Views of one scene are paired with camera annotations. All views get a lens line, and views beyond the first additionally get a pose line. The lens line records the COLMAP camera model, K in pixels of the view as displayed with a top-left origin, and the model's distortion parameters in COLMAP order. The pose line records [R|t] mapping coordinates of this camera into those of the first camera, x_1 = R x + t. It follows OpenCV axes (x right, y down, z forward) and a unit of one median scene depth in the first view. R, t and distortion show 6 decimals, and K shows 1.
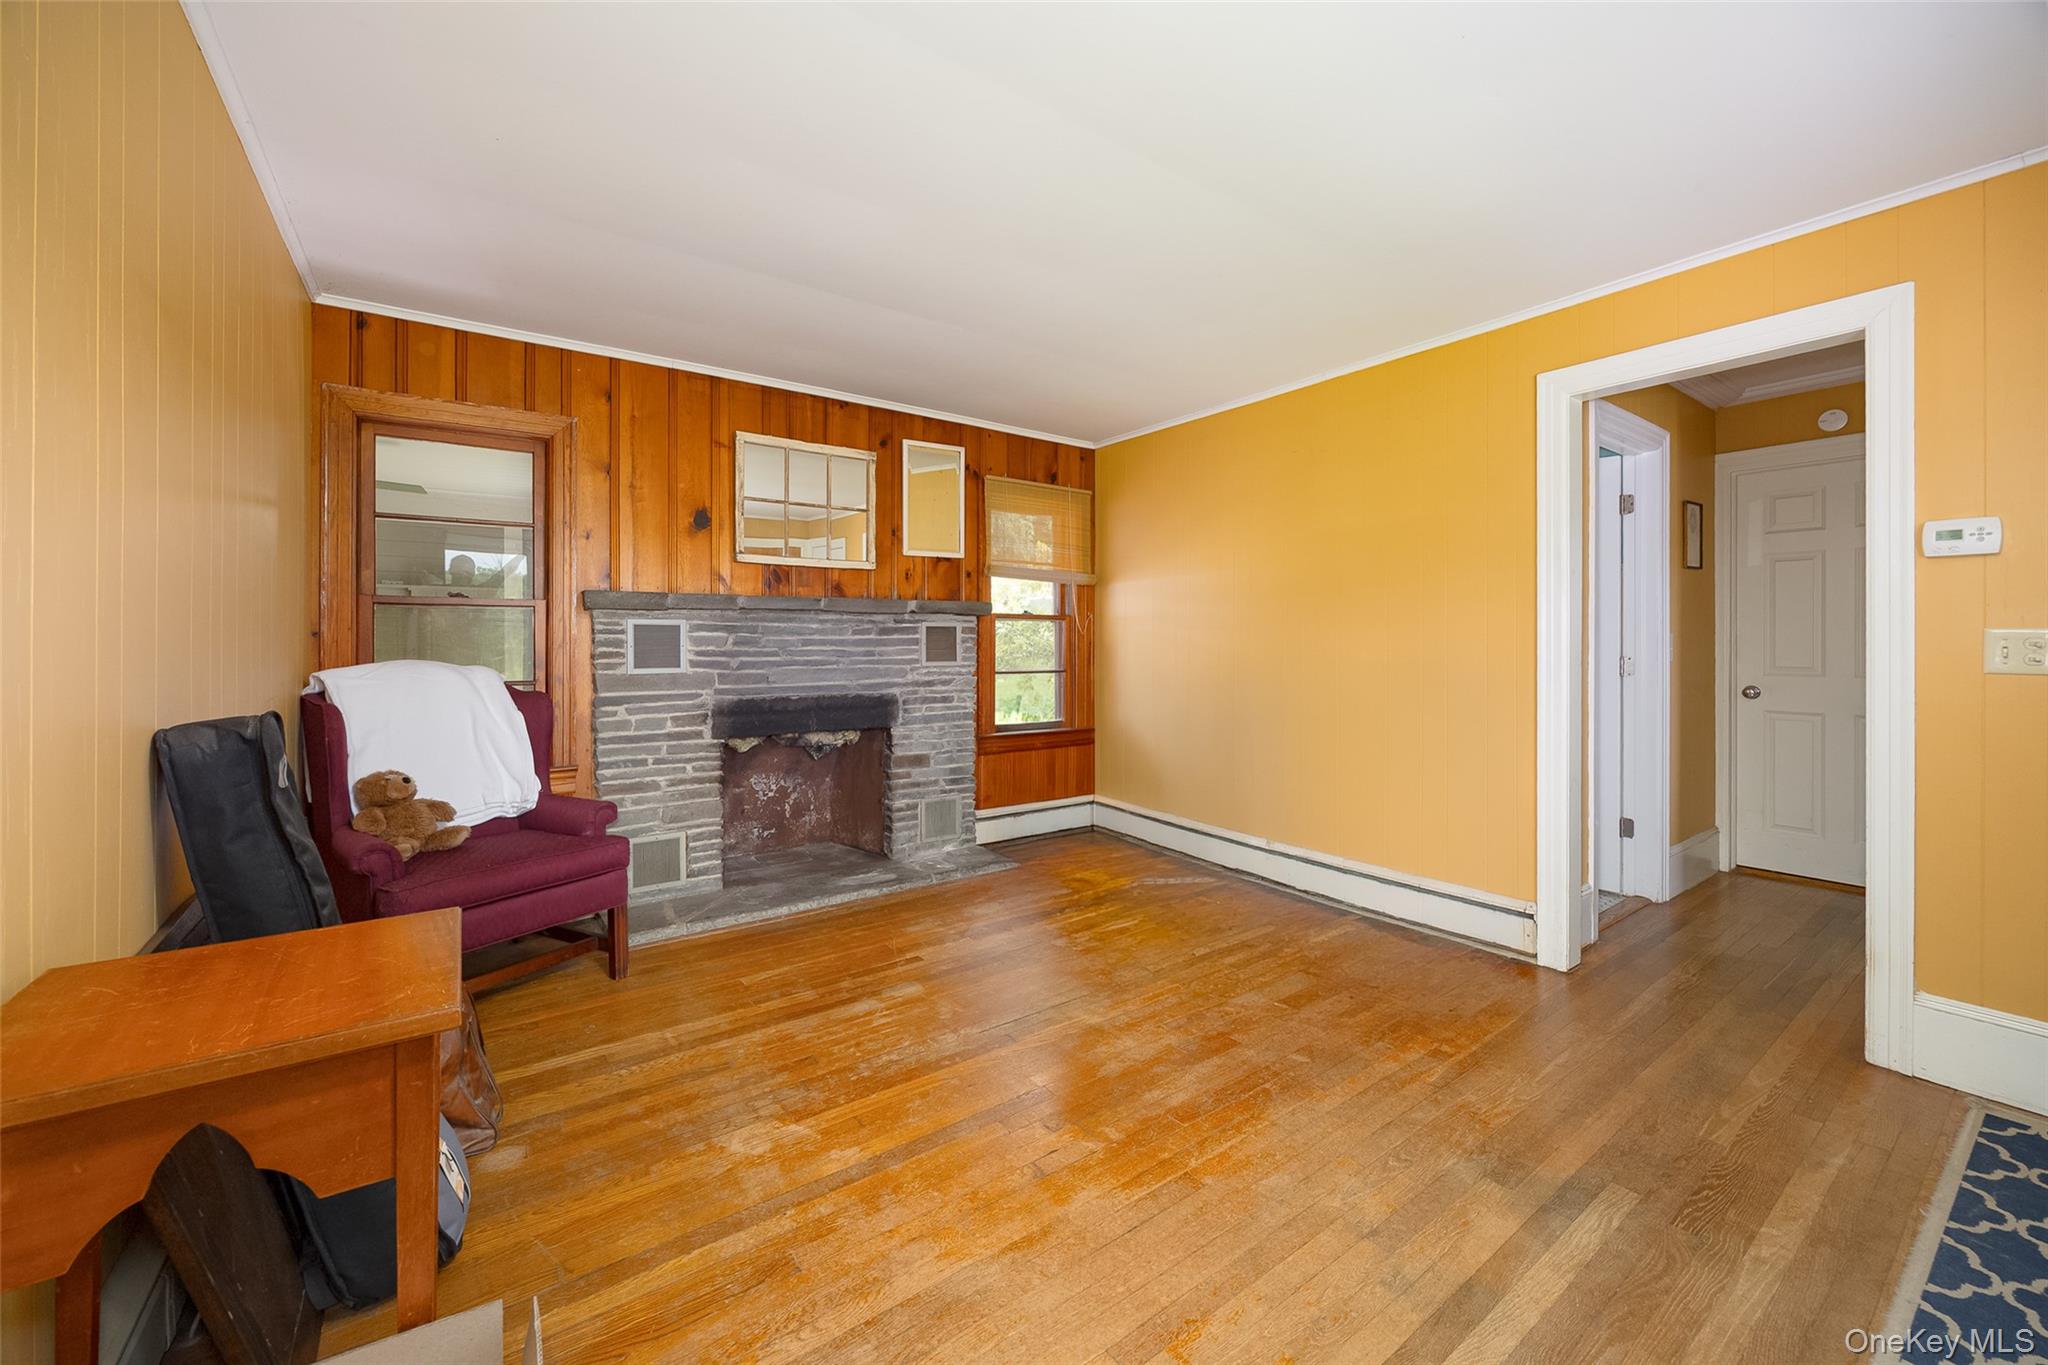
lens RADIAL K [[806.6, 0, 1034.4], [0, 806.6, 655.7], [0, 0, 1]] dist [0.000353, 0.000059]
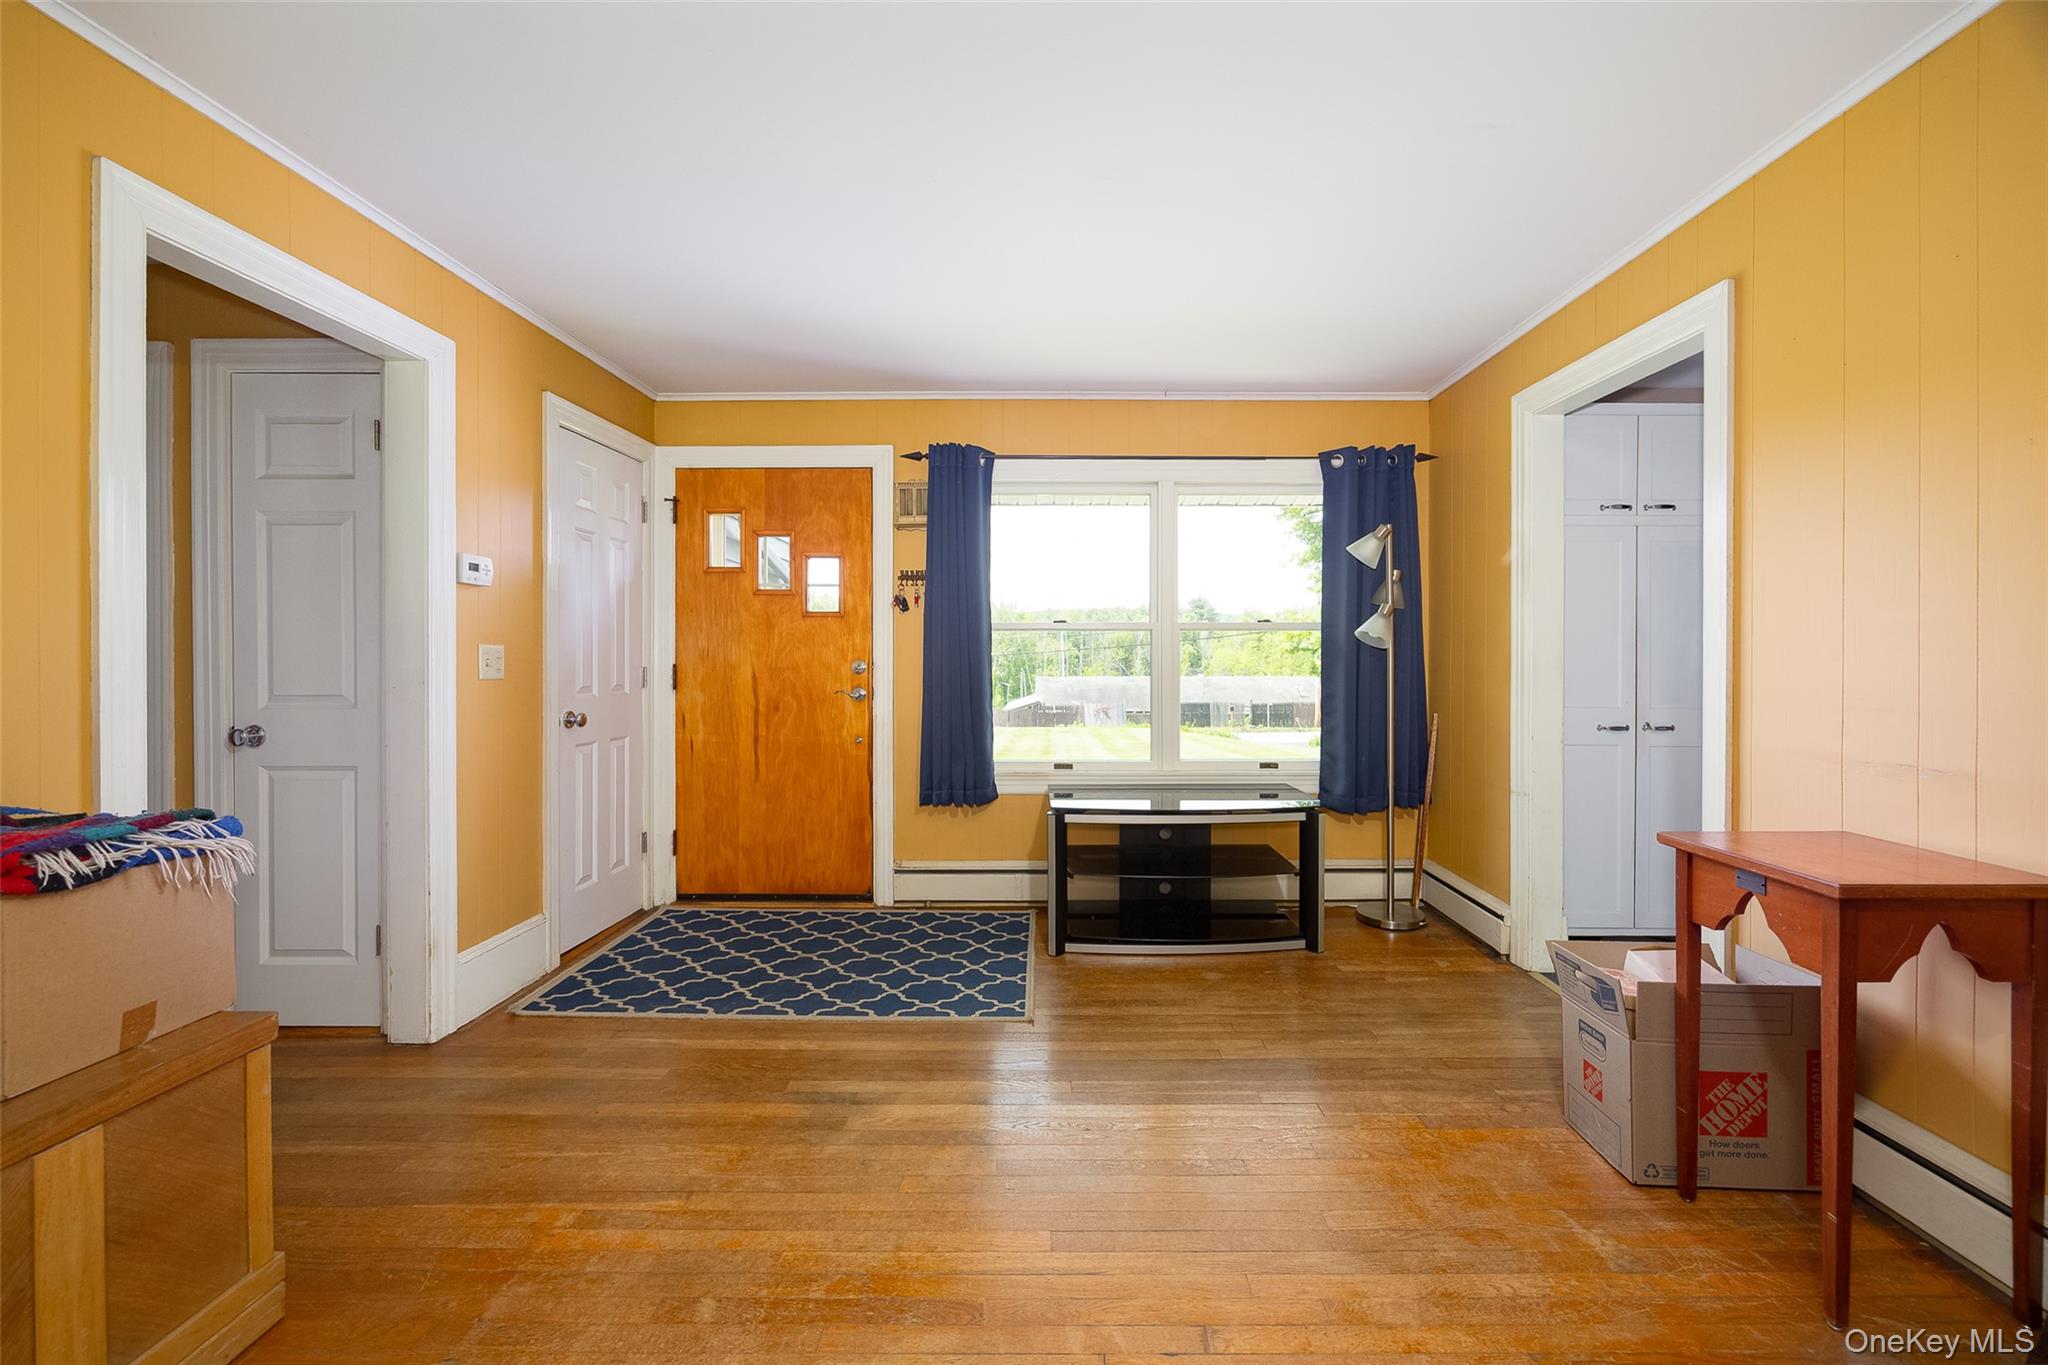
lens RADIAL K [[806.6, 0, 1034.4], [0, 806.6, 655.7], [0, 0, 1]] dist [0.000353, 0.000059]
pose [[-0.800892, 0.002282, 0.598805, -0.283314], [0.007672, 0.999950, 0.006449, -0.016993], [-0.598760, 0.009759, -0.800869, 1.488479]]
